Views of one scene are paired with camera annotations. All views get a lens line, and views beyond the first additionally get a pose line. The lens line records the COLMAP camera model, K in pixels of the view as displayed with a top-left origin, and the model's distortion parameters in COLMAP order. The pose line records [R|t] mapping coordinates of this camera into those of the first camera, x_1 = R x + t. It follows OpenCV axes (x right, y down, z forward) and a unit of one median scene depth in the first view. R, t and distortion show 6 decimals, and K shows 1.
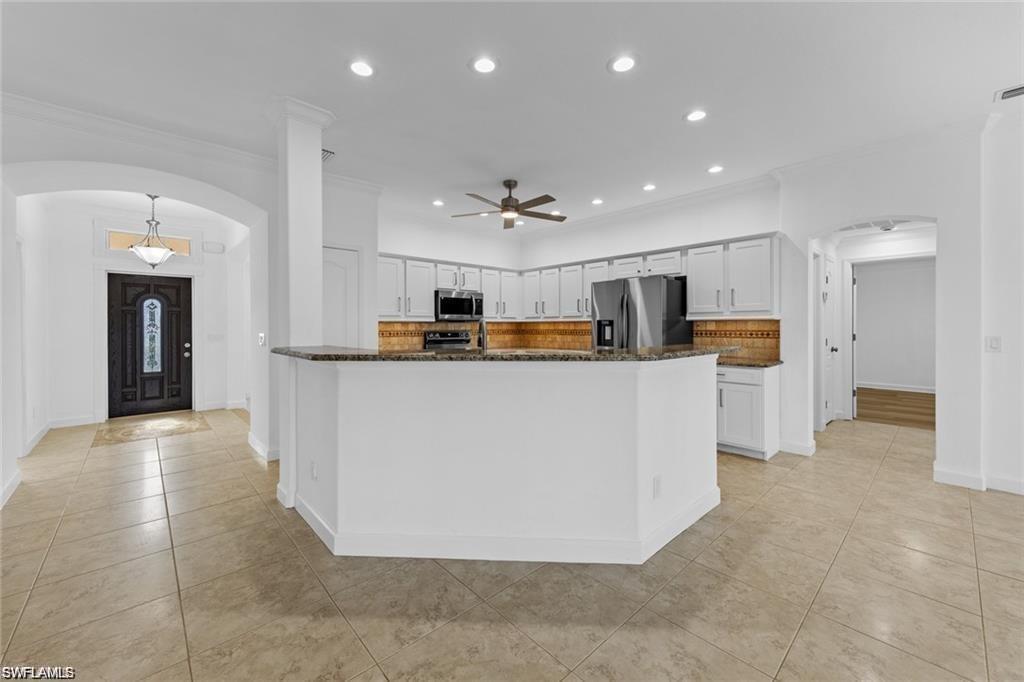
lens RADIAL K [[402.1, 0, 511.2], [0, 402.1, 327.8], [0, 0, 1]] dist [0.006673, -0.000180]
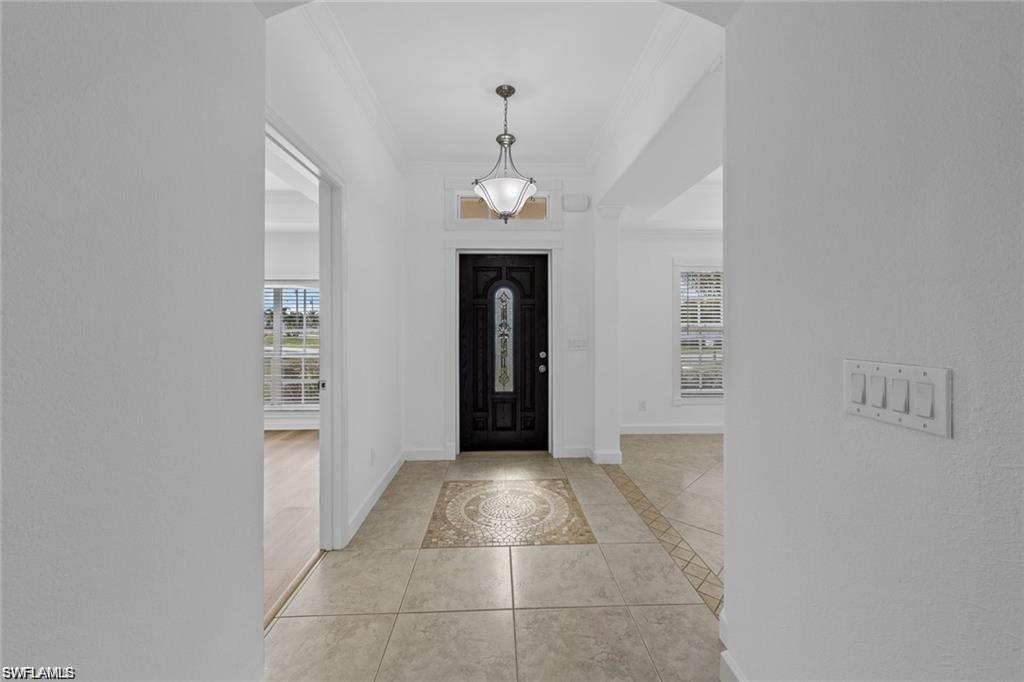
lens RADIAL K [[402.1, 0, 511.2], [0, 402.1, 327.8], [0, 0, 1]] dist [0.006673, -0.000180]
pose [[0.759284, 0.001805, -0.650757, -0.455120], [-0.002240, 0.999997, 0.000160, -0.001748], [0.650756, 0.001336, 0.759286, 0.512519]]
